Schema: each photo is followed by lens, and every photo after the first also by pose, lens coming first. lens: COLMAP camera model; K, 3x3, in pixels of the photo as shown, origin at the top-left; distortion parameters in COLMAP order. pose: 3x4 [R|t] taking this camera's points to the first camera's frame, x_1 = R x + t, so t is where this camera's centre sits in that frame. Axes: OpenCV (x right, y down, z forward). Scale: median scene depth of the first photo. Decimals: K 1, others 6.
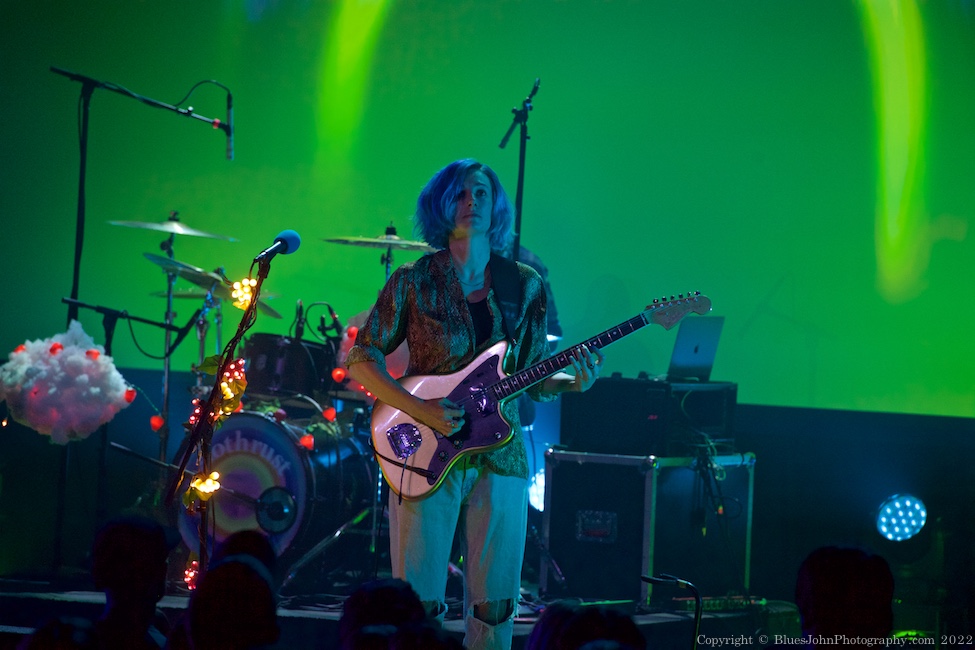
lens RADIAL K [[5147.9, 0, 490.5], [0, 5147.9, 318.8], [0, 0, 1]] dist [2.324195, 0.000000]
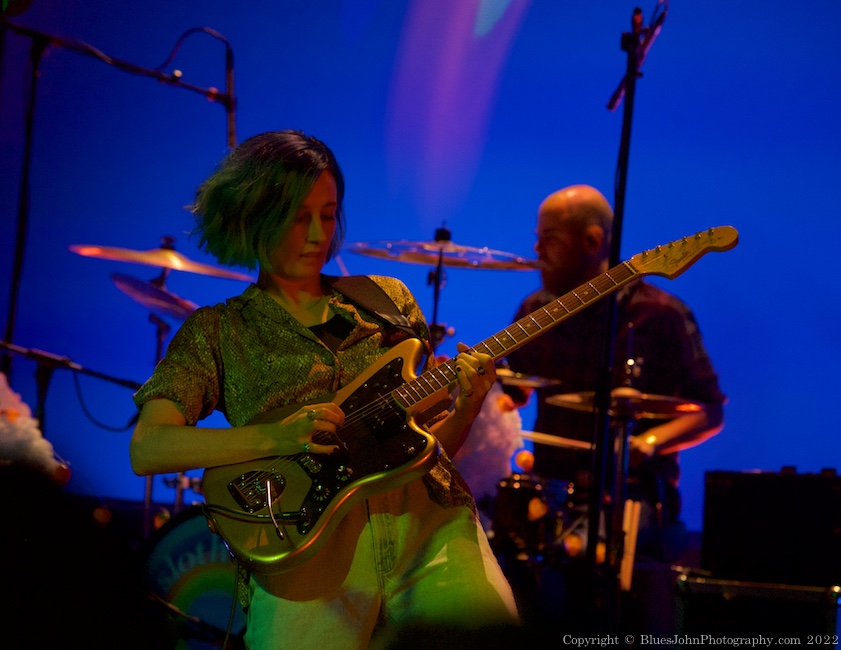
lens RADIAL K [[3721.3, 0, 419.3], [0, 3721.3, 324.5], [0, 0, 1]] dist [-0.057011, 0.000000]
pose [[0.991775, 0.015008, -0.127110, 0.038213], [-0.027696, 0.994737, -0.098649, 0.041249], [0.124961, 0.101358, 0.986971, 0.522068]]
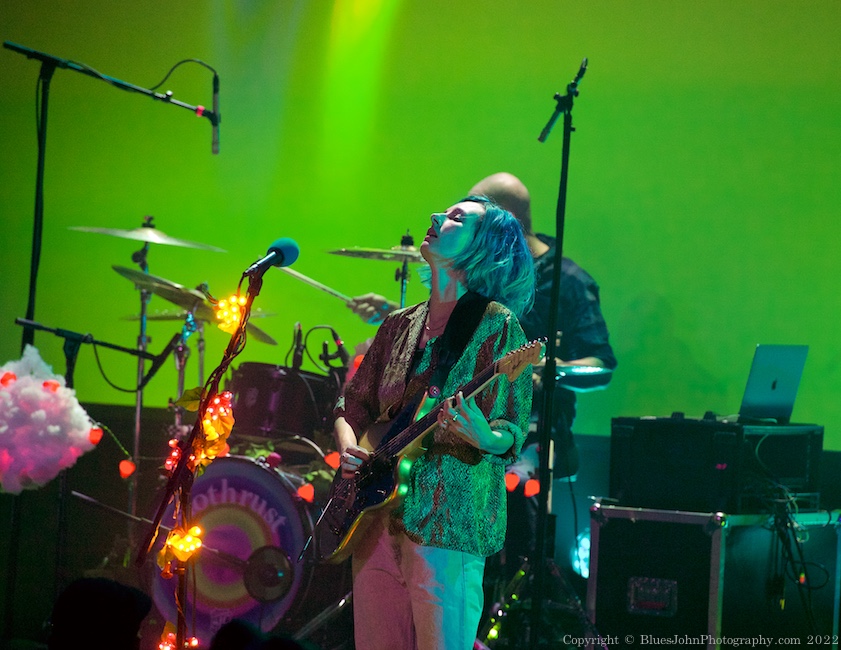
lens RADIAL K [[6064.1, 0, 459.2], [0, 6064.1, 355.0], [0, 0, 1]] dist [2.173938, 0.000000]
pose [[0.999930, 0.006197, -0.010038, -0.000993], [-0.006188, 0.999980, 0.000990, 0.000442], [0.010044, -0.000928, 0.999949, 0.018790]]
